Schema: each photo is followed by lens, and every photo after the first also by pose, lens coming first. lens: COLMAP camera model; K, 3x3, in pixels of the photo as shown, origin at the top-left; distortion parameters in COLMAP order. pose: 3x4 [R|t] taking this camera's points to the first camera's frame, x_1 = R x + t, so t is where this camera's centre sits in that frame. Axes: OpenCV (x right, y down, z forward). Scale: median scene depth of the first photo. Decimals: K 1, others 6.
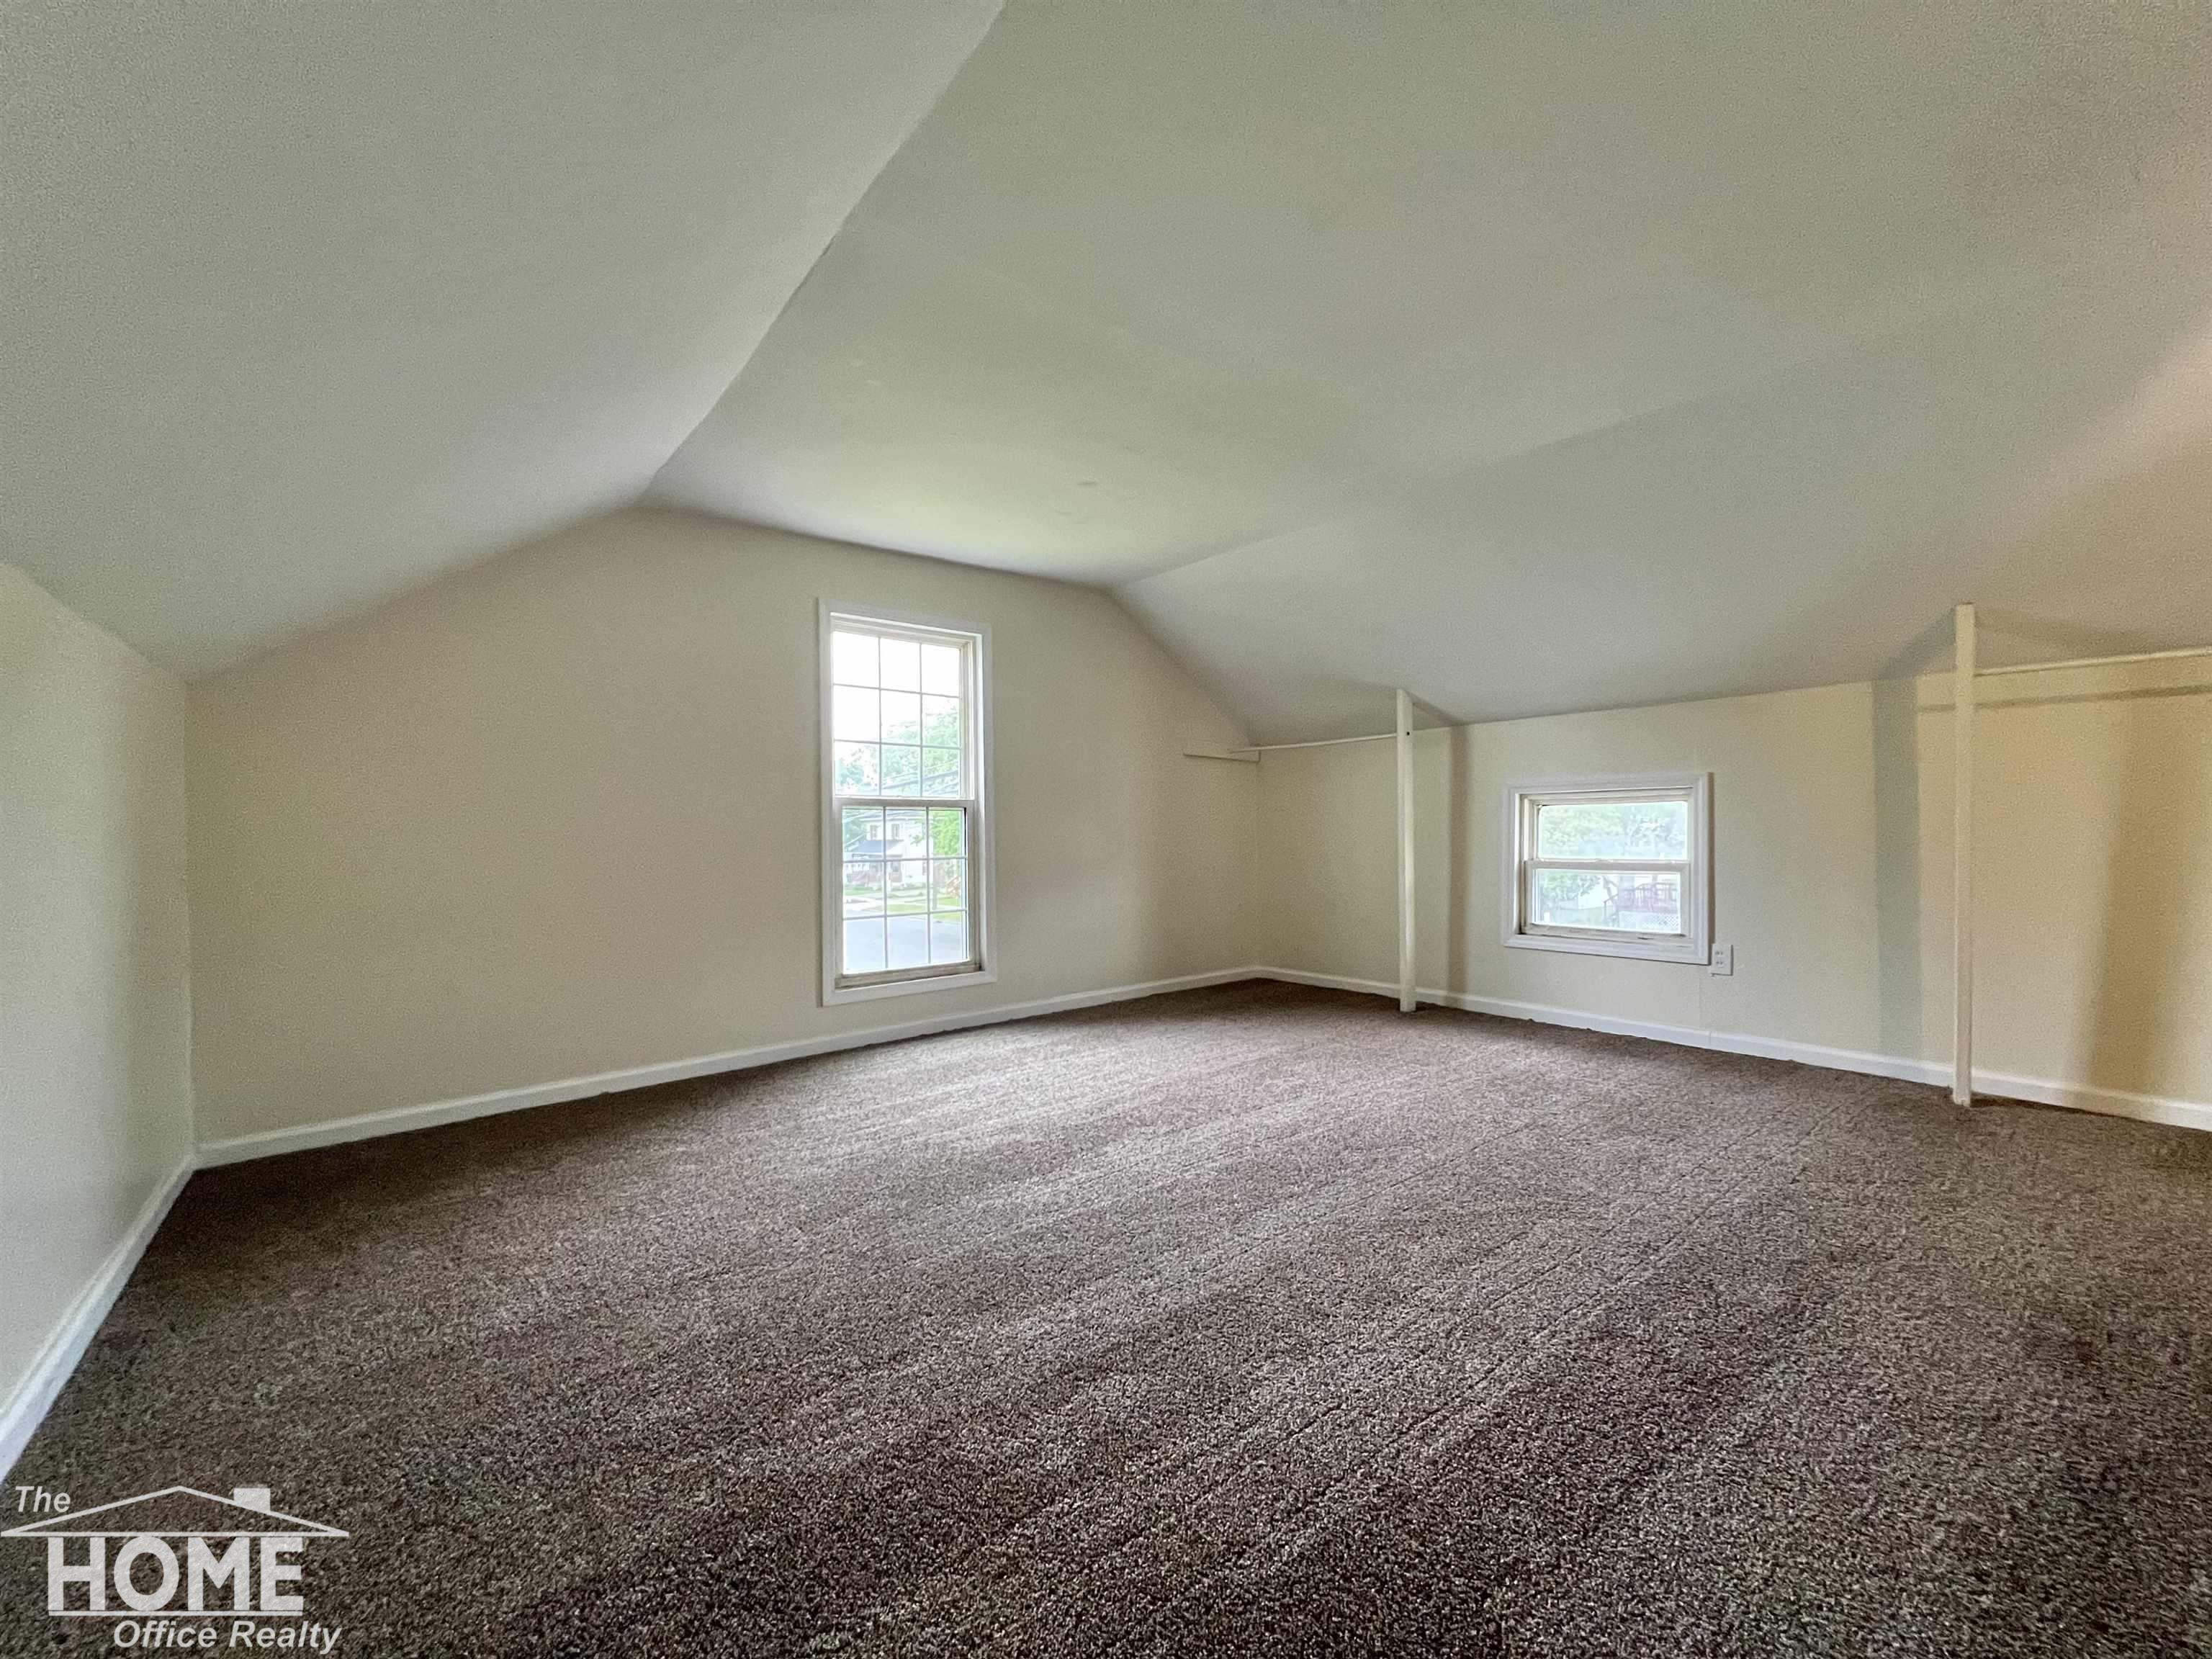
lens RADIAL K [[891.6, 0, 1105.9], [0, 891.6, 823.6], [0, 0, 1]] dist [0.001285, 0.000050]
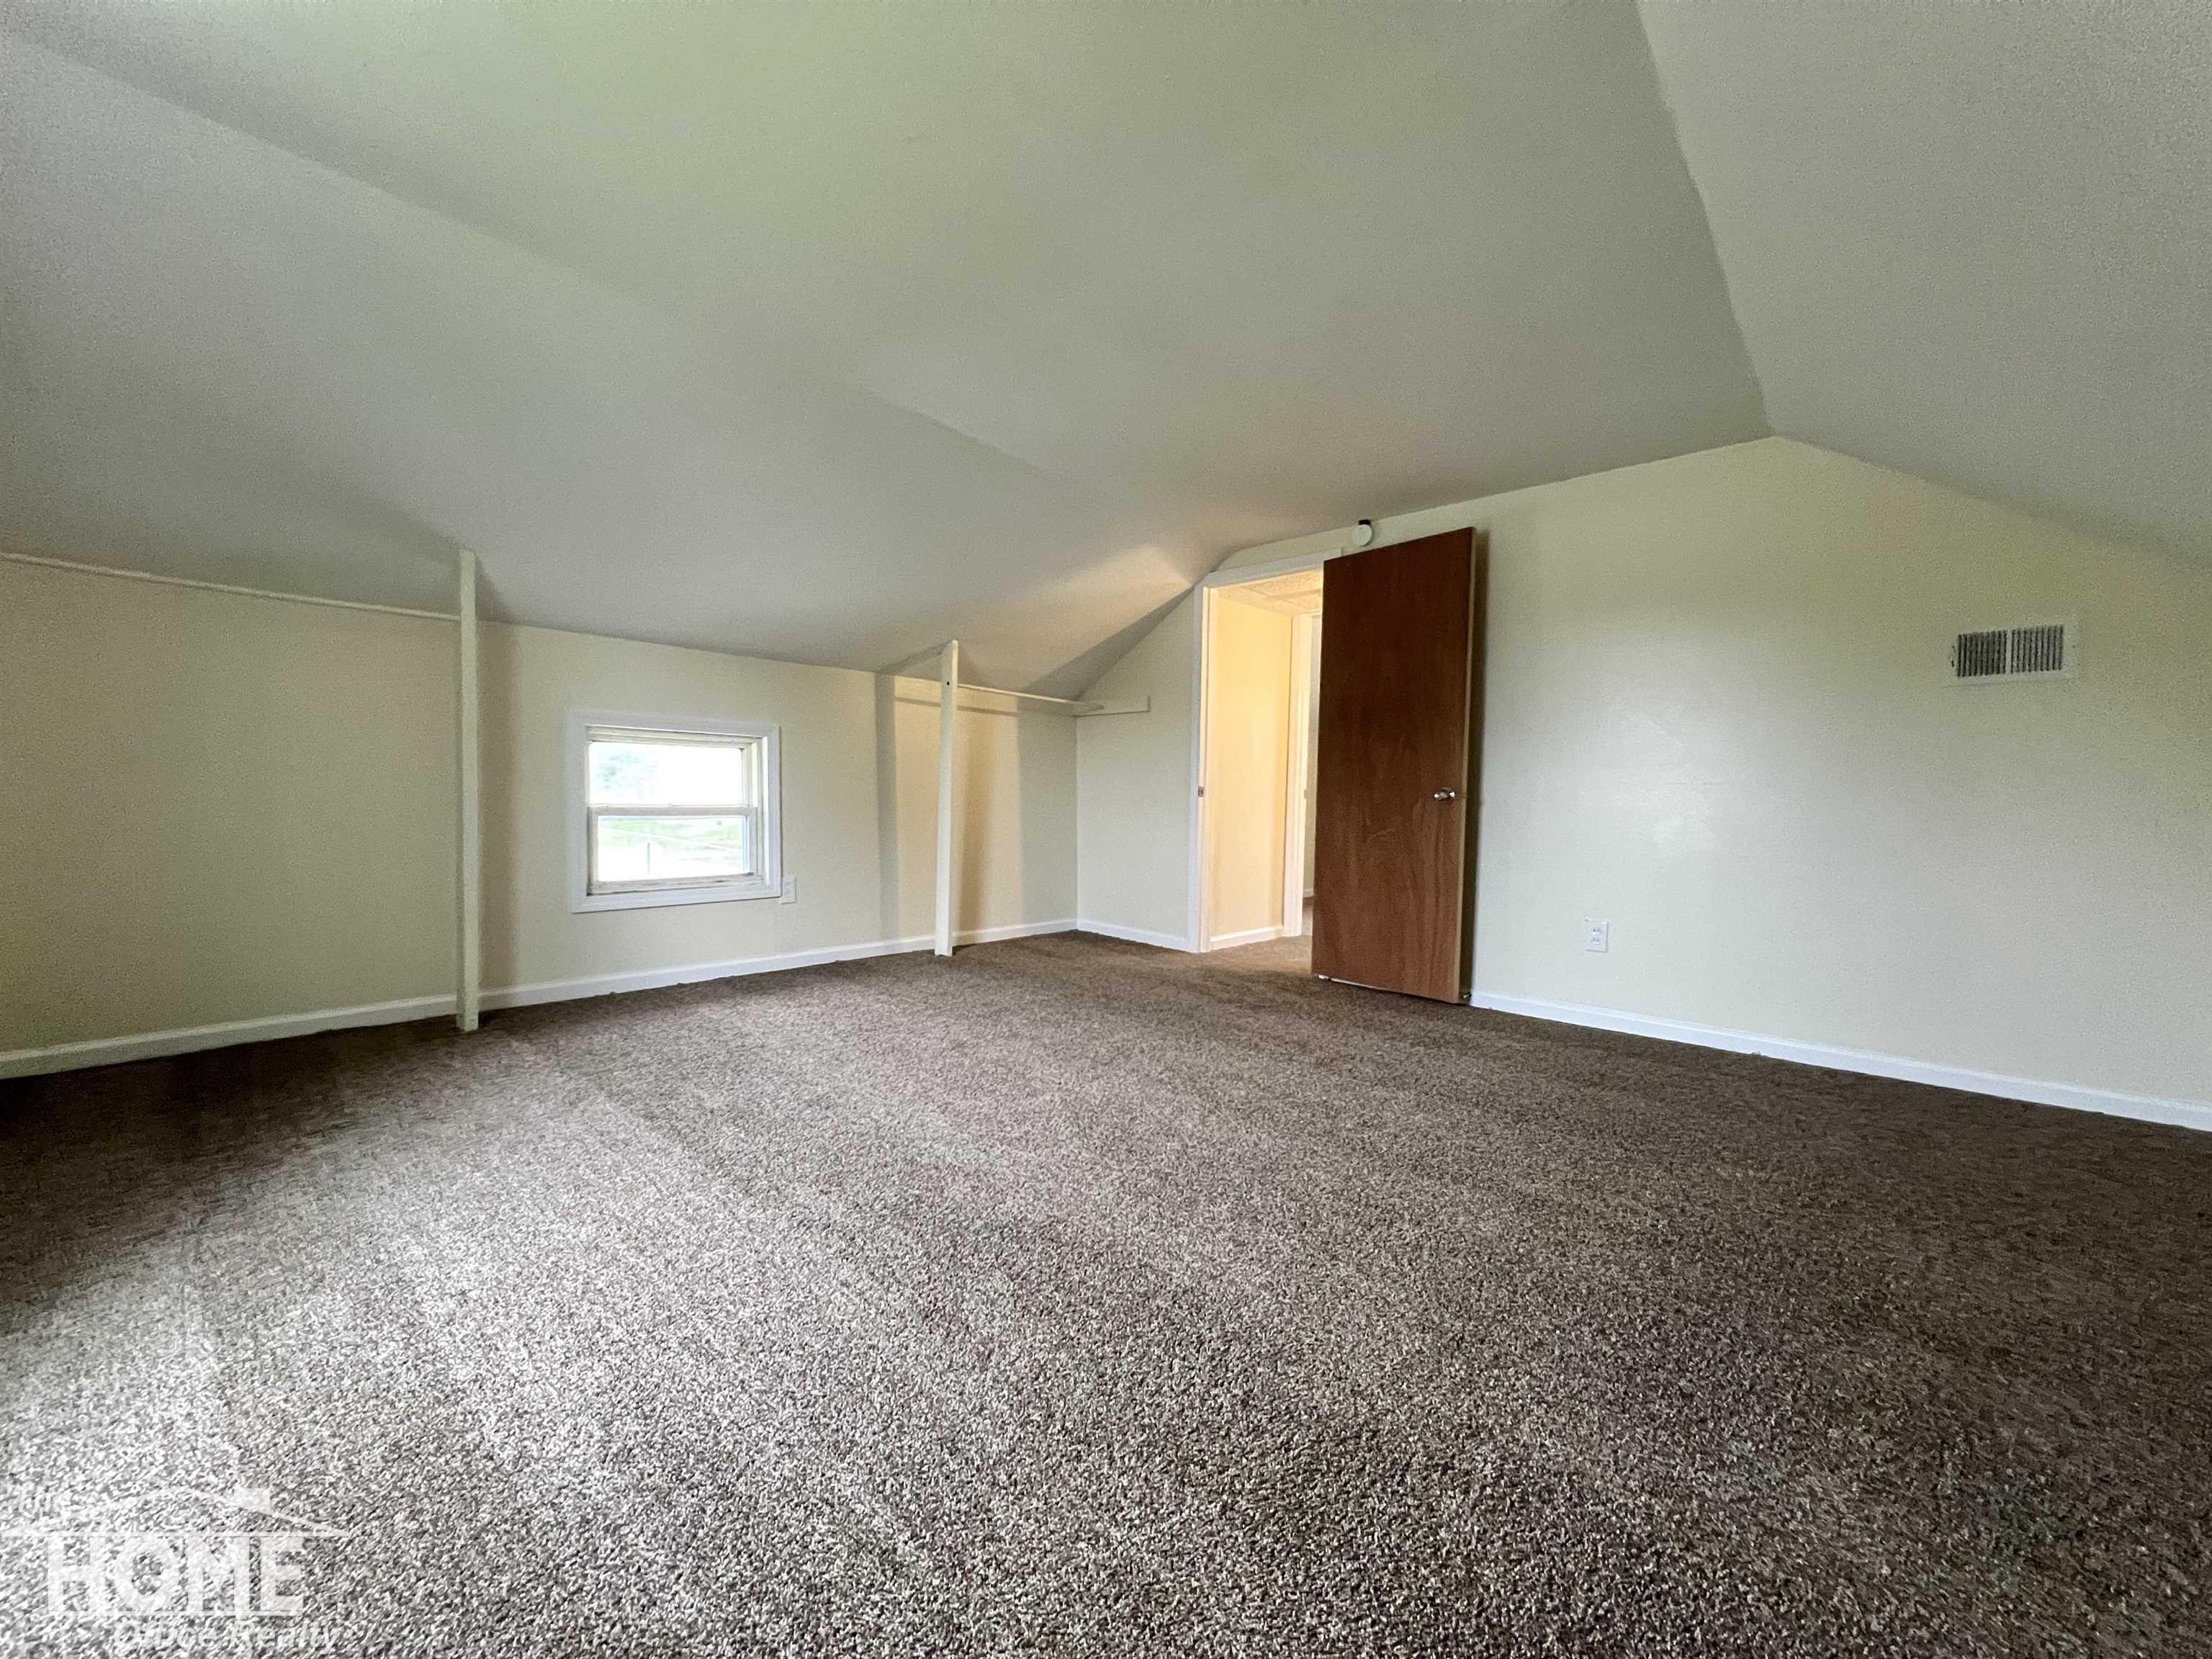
lens RADIAL K [[889.0, 0, 1108.9], [0, 889.0, 830.1], [0, 0, 1]] dist [-0.001823, 0.000474]
pose [[-0.162145, -0.040681, 0.985928, -0.455573], [-0.032637, 0.998824, 0.035845, 0.017079], [-0.986227, -0.026366, -0.163282, 0.690338]]
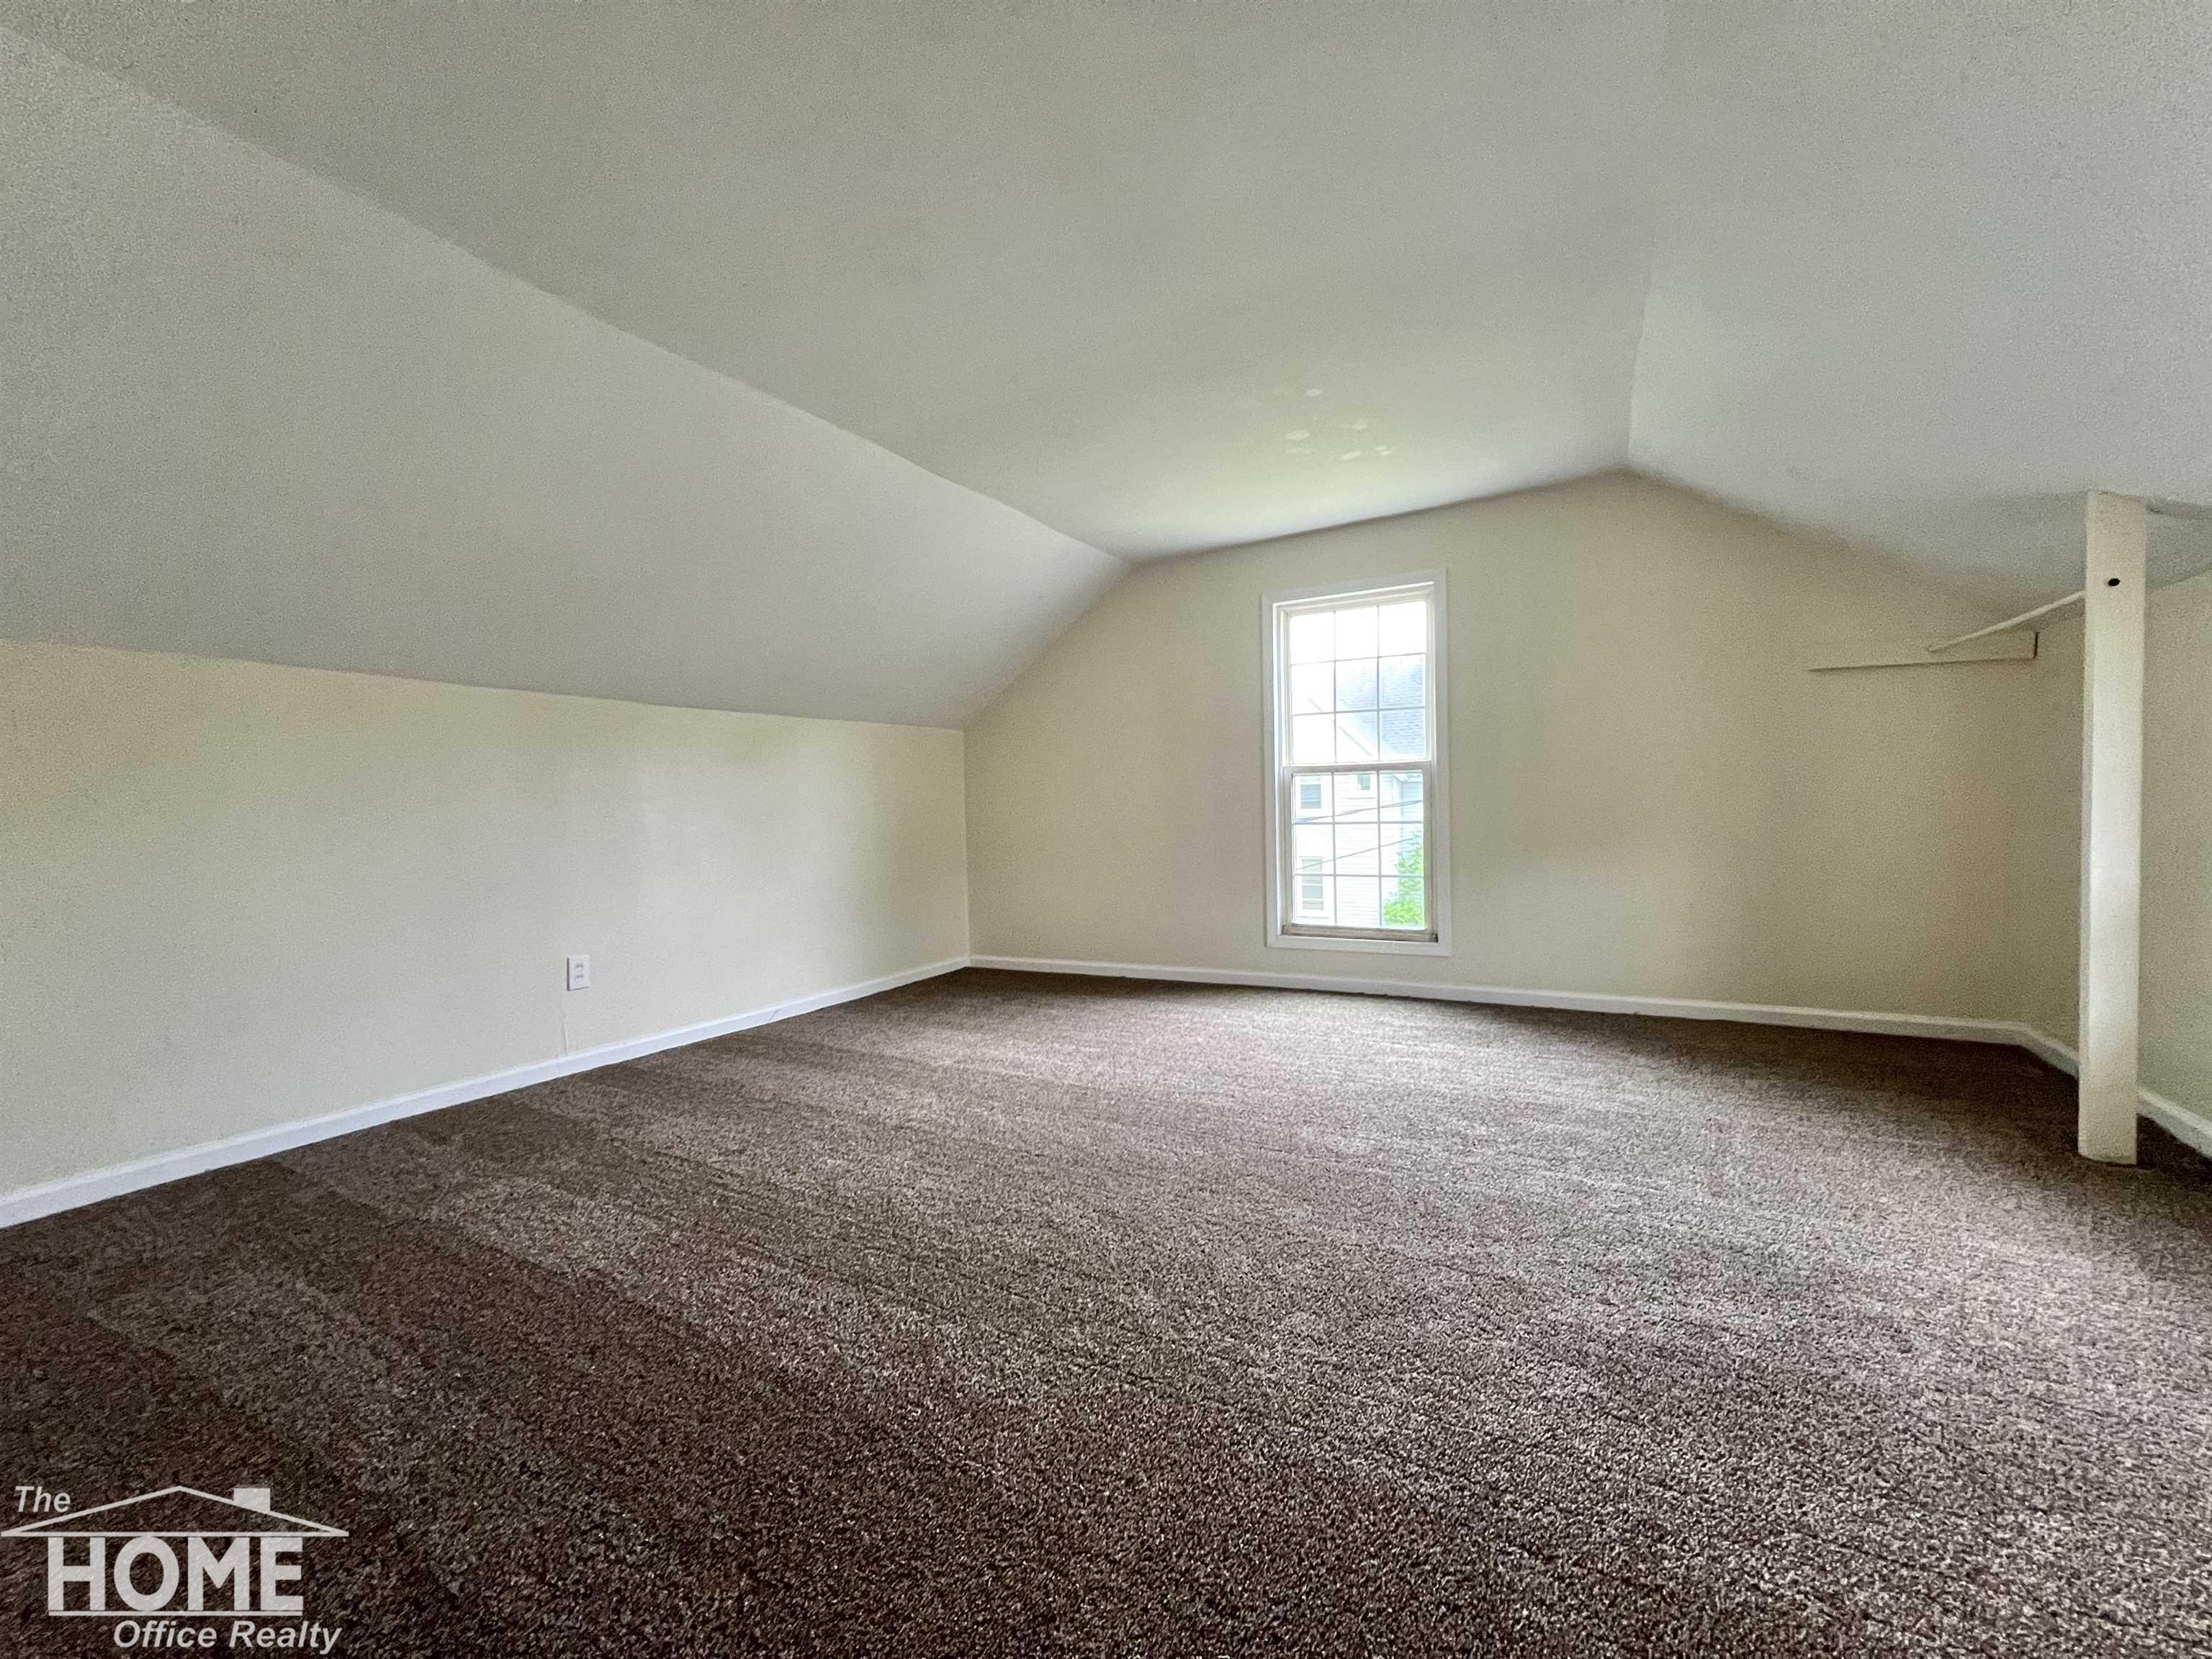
lens RADIAL K [[889.0, 0, 1108.9], [0, 889.0, 830.1], [0, 0, 1]] dist [-0.001823, 0.000474]
pose [[0.379702, 0.033951, -0.924486, 0.645137], [0.029844, 0.998357, 0.048921, -0.010641], [0.924627, -0.046166, 0.378065, 0.358500]]
